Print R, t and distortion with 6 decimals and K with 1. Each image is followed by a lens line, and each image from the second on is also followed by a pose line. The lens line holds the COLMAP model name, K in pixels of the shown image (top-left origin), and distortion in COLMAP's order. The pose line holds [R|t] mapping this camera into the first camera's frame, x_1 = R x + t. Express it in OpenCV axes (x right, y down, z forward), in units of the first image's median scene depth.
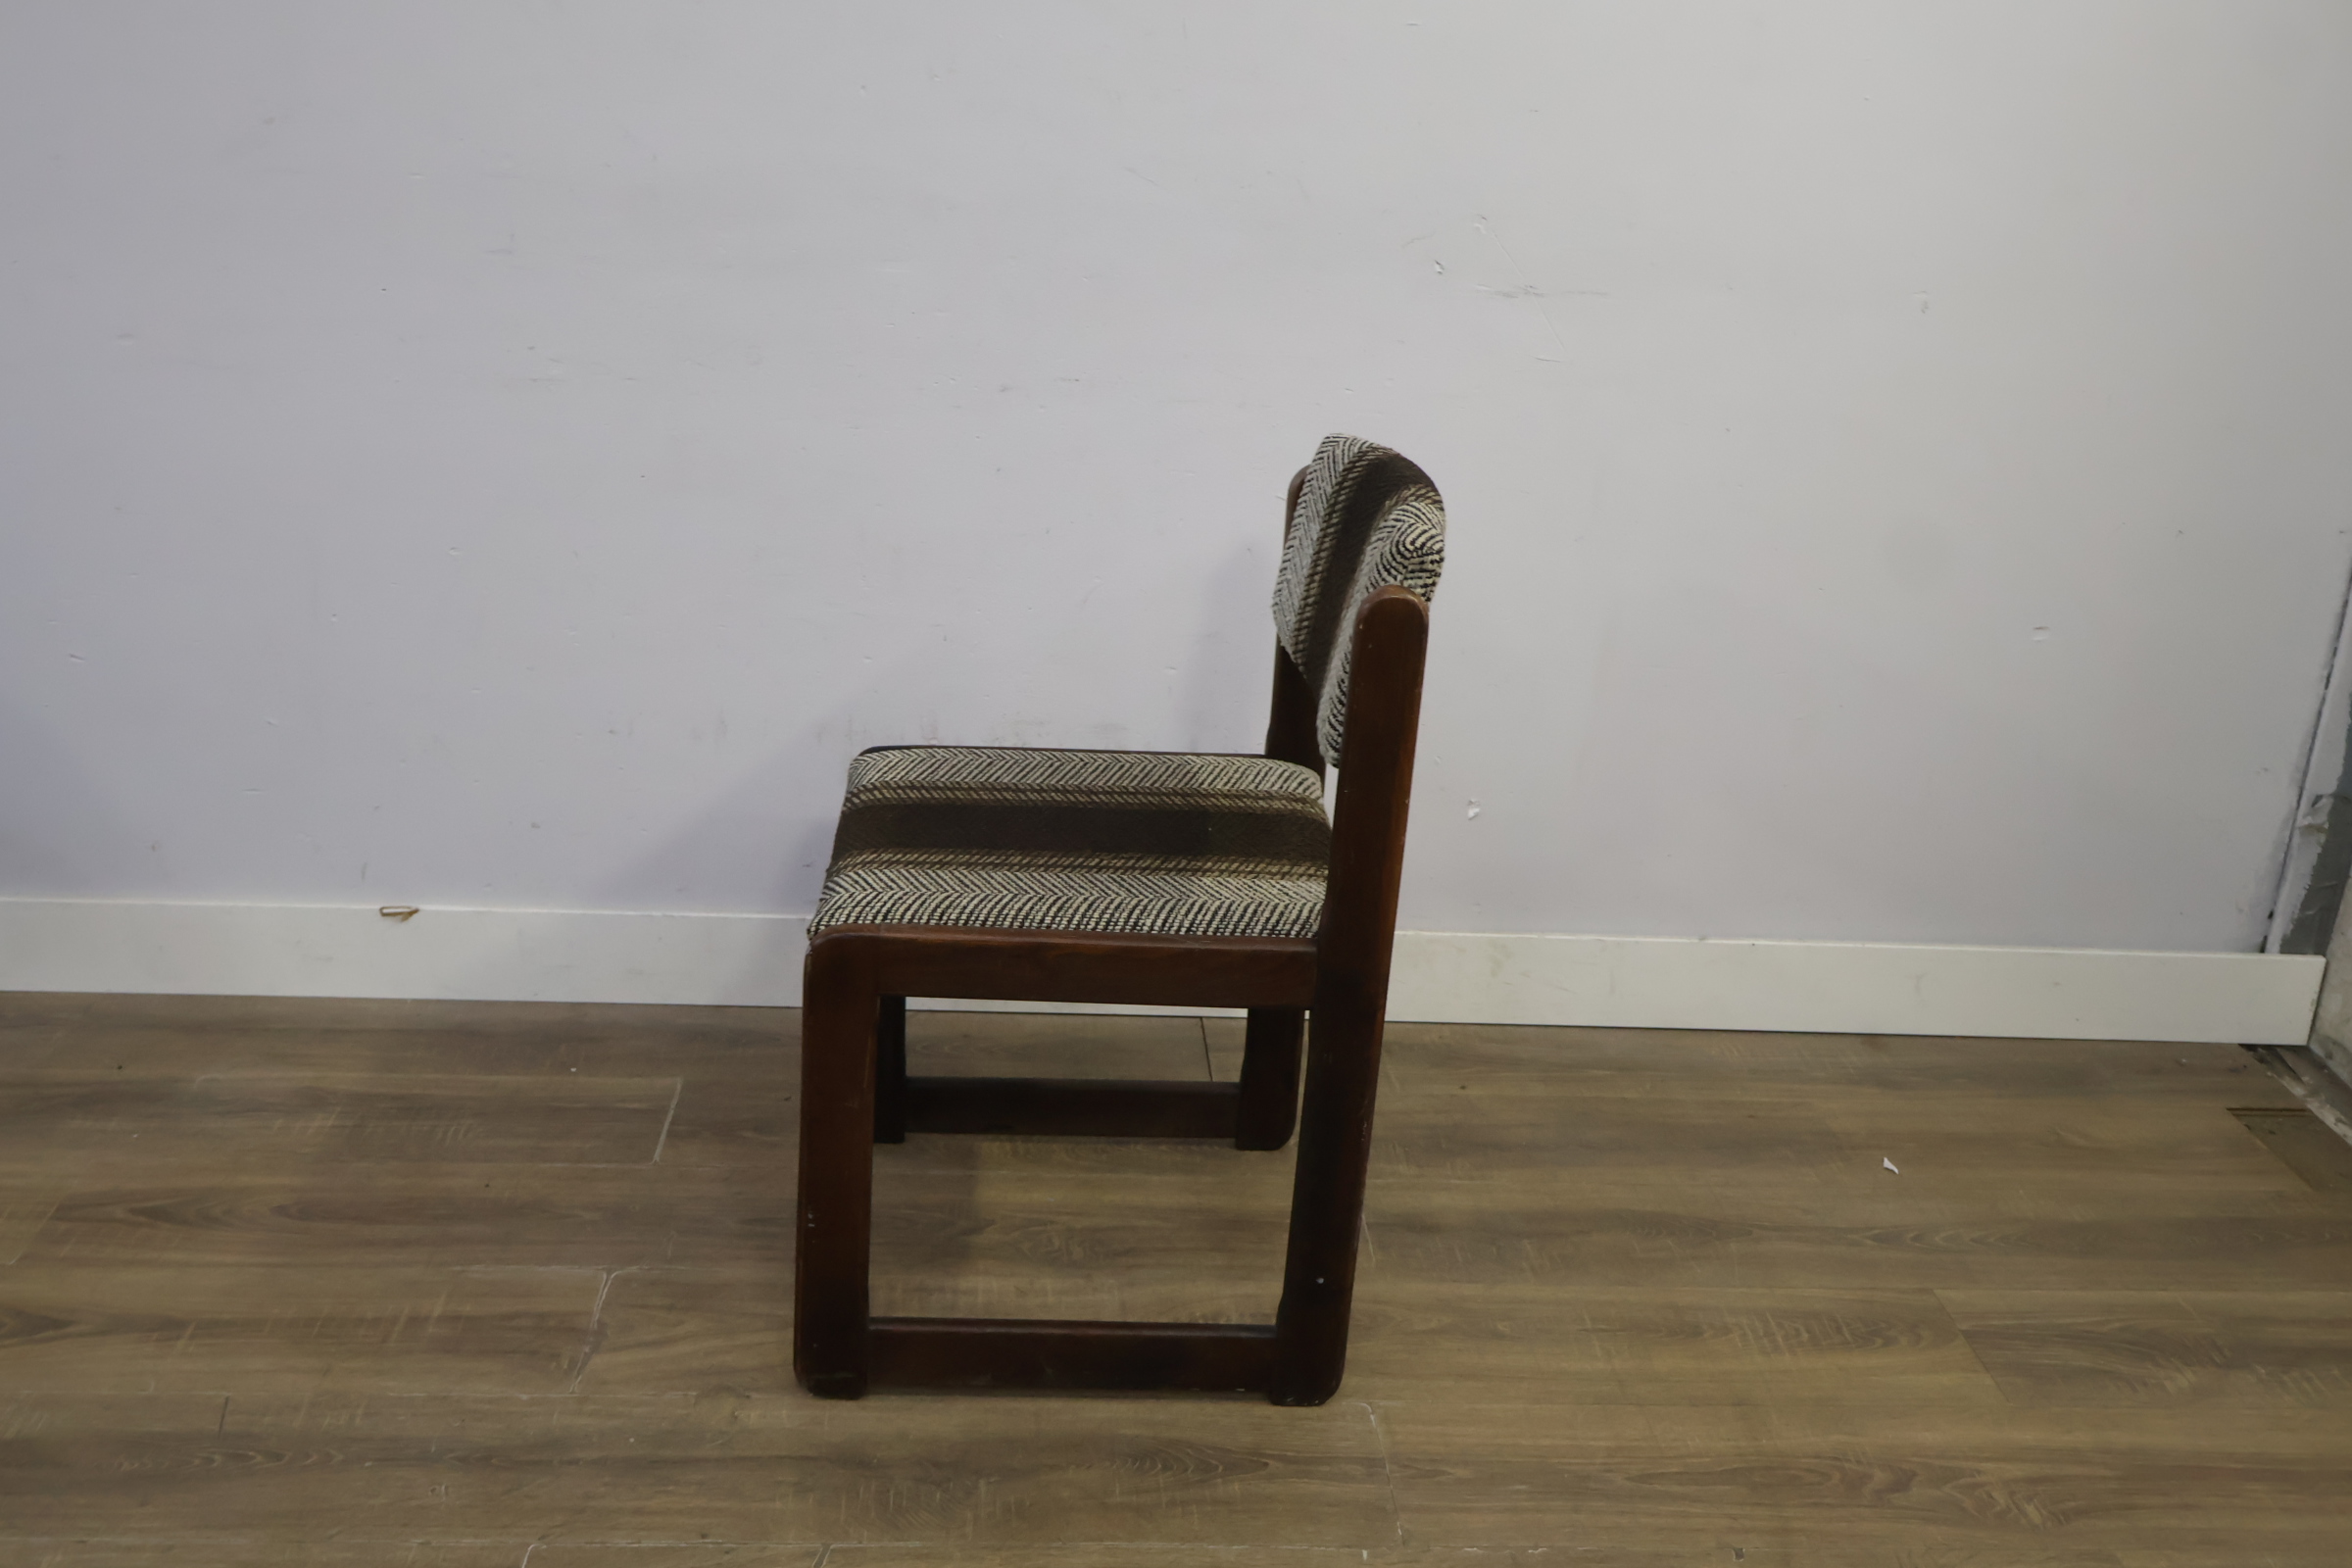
lens RADIAL K [[2231.3, 0, 1163.5], [0, 2231.3, 791.9], [0, 0, 1]] dist [0.013395, 0.000000]
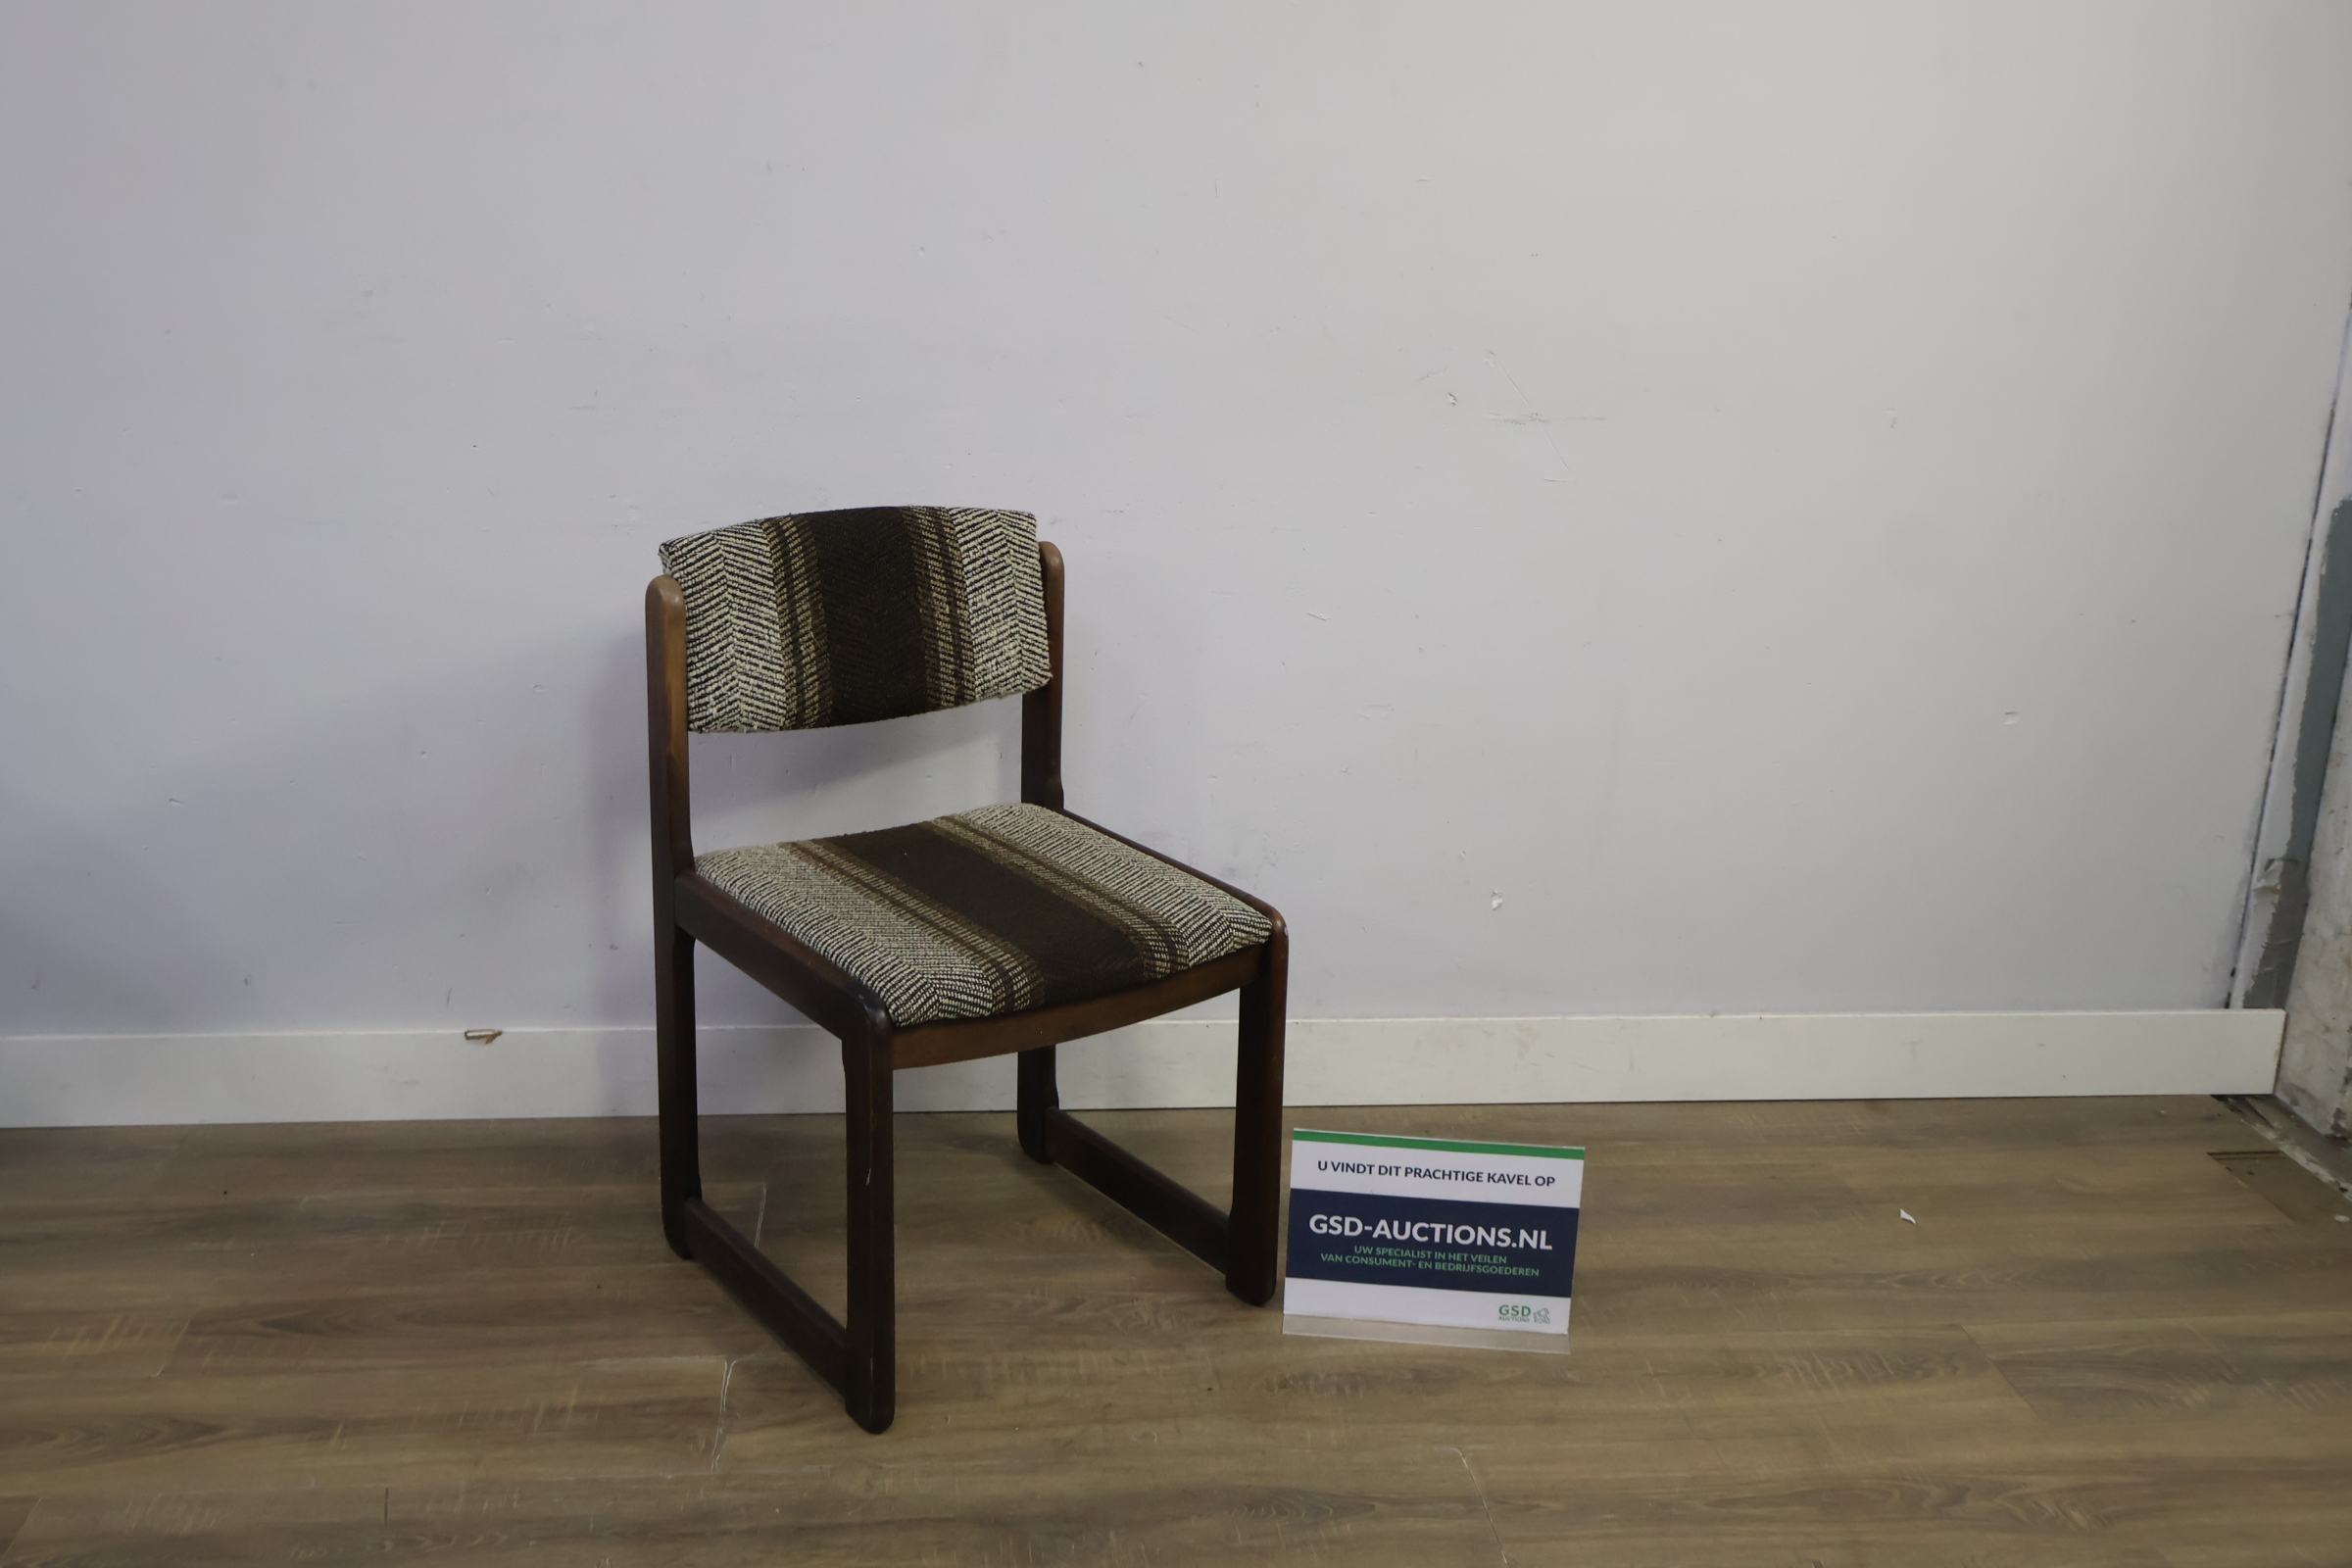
lens RADIAL K [[2231.3, 0, 1164.4], [0, 2231.3, 800.6], [0, 0, 1]] dist [0.013395, 0.000000]
pose [[0.998554, -0.034151, 0.041519, -0.077646], [0.036474, 0.997733, -0.056556, 0.018441], [-0.039494, 0.057989, 0.997536, -0.074980]]
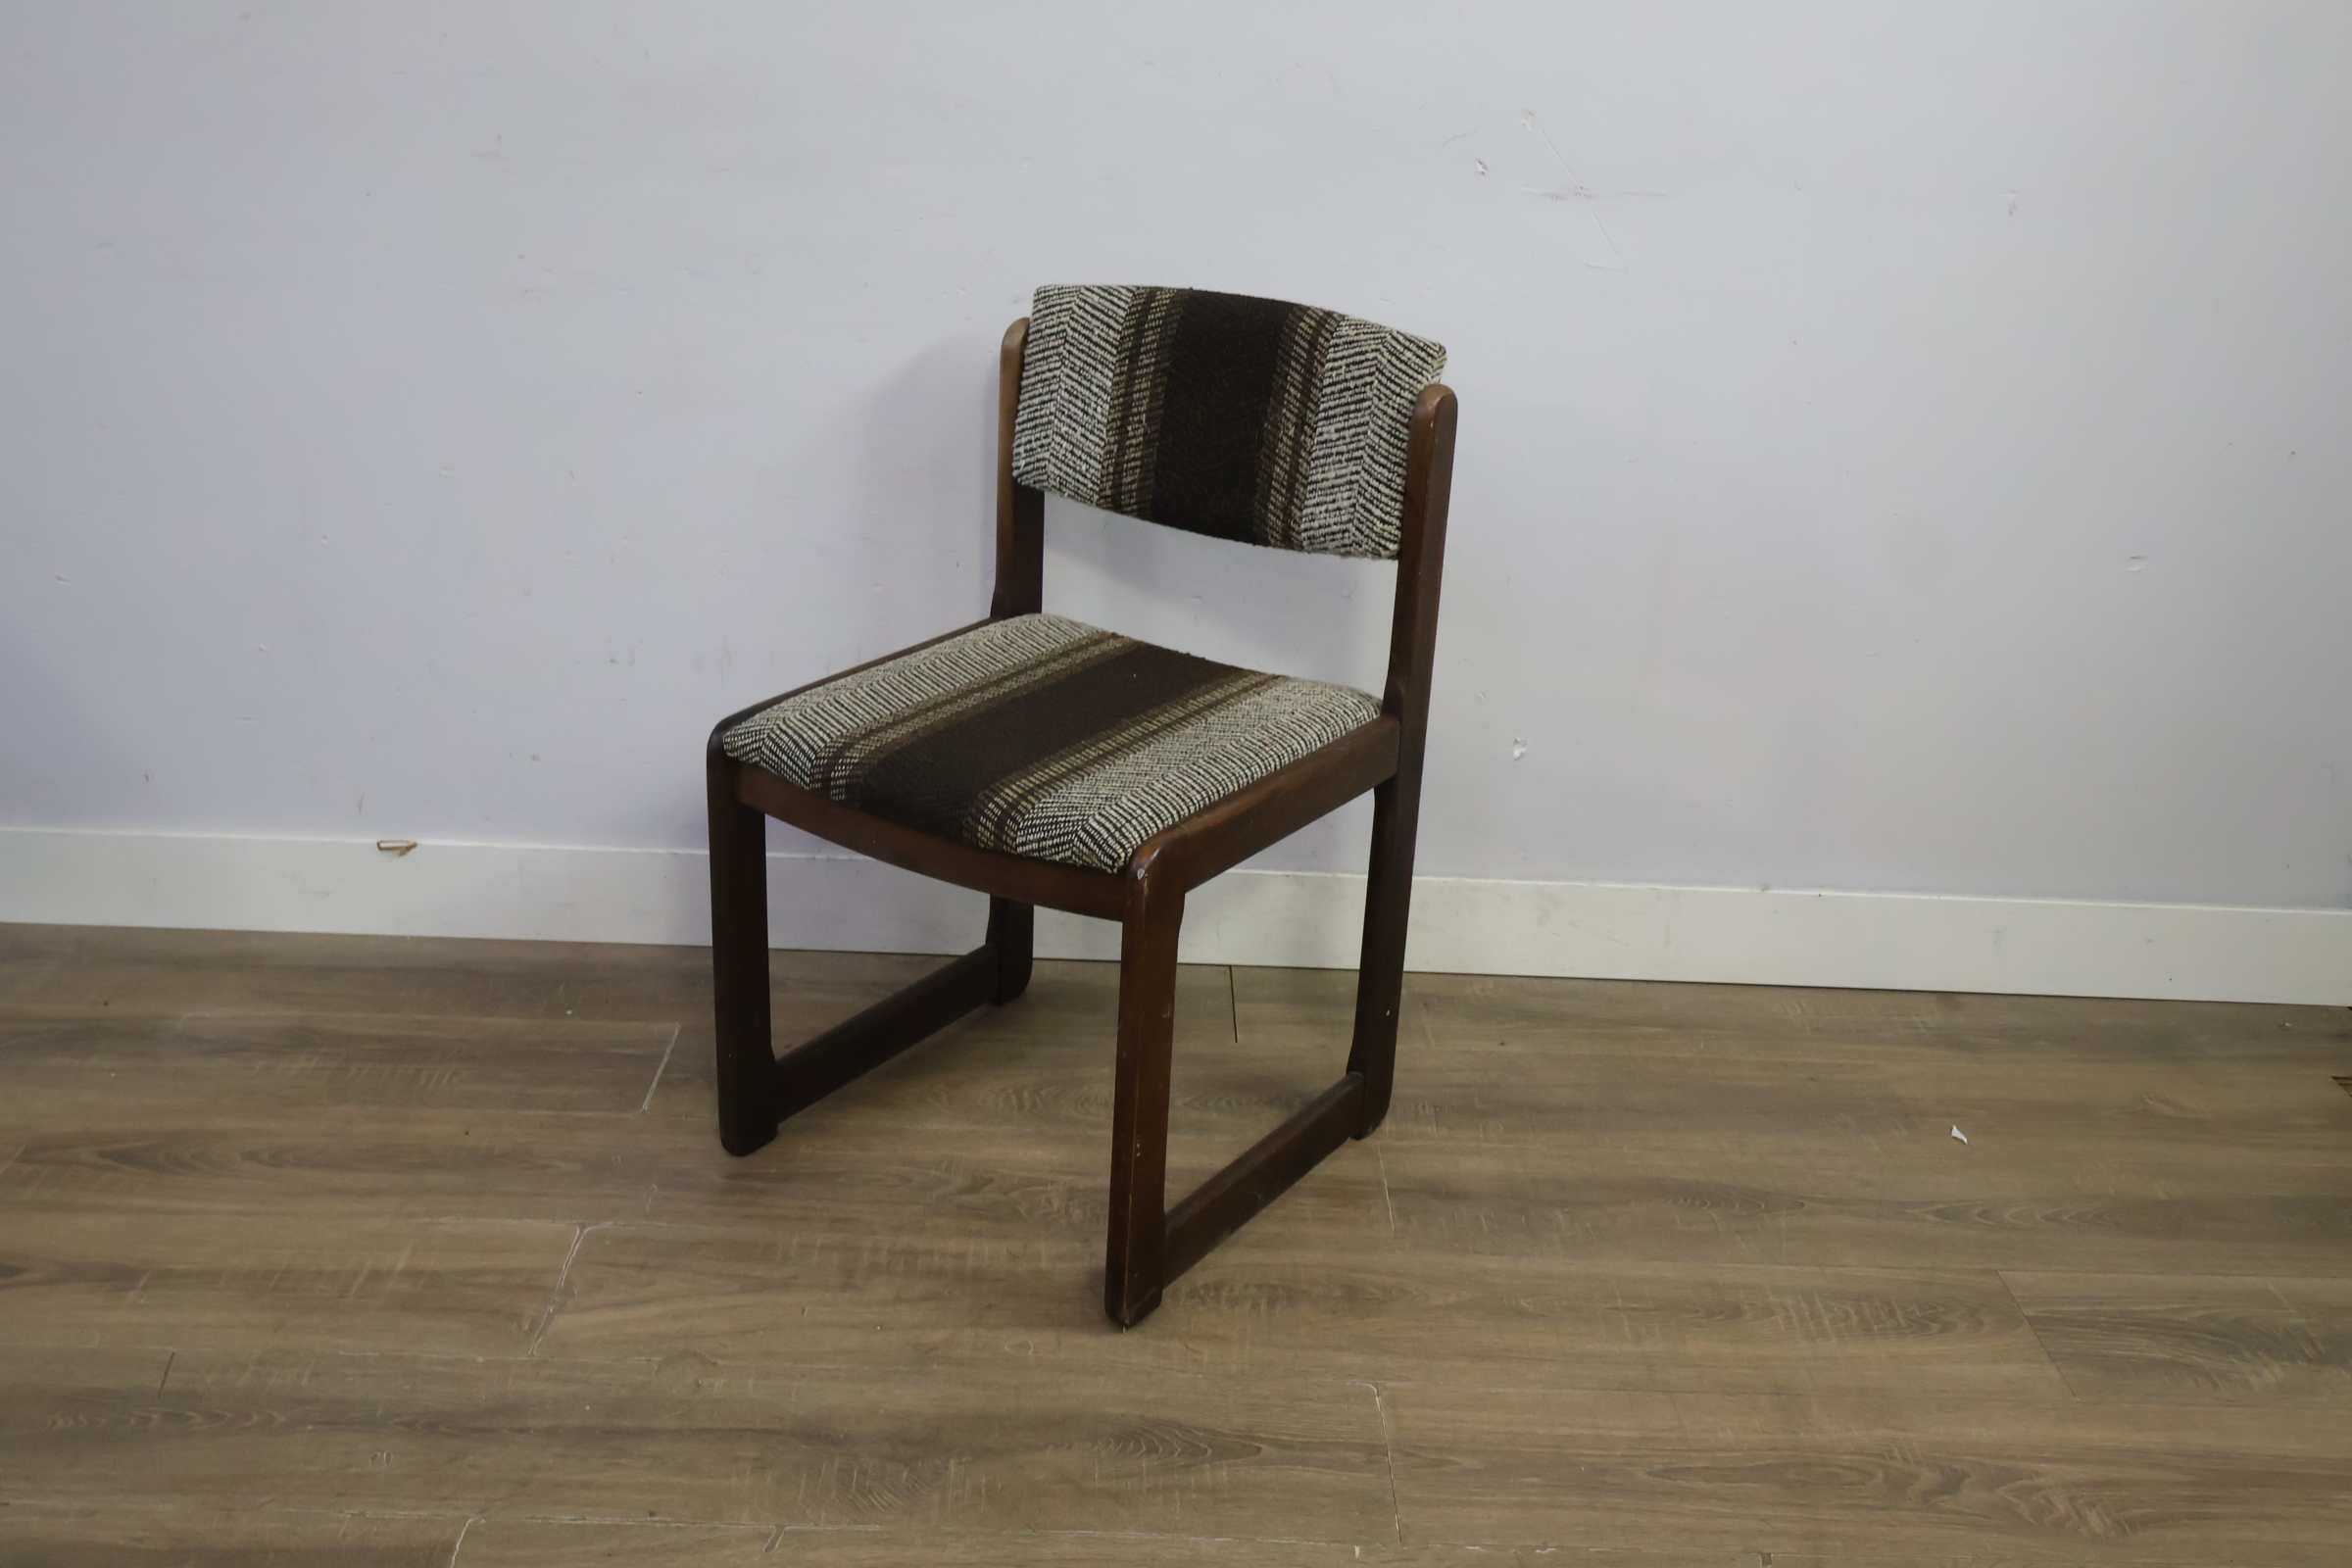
lens RADIAL K [[2231.3, 0, 1166.1], [0, 2231.3, 778.2], [0, 0, 1]] dist [0.013395, 0.000000]
pose [[0.998731, 0.008572, -0.049637, 0.045934], [-0.007482, 0.999728, 0.022107, 0.000565], [0.049813, -0.021708, 0.998523, 0.064706]]
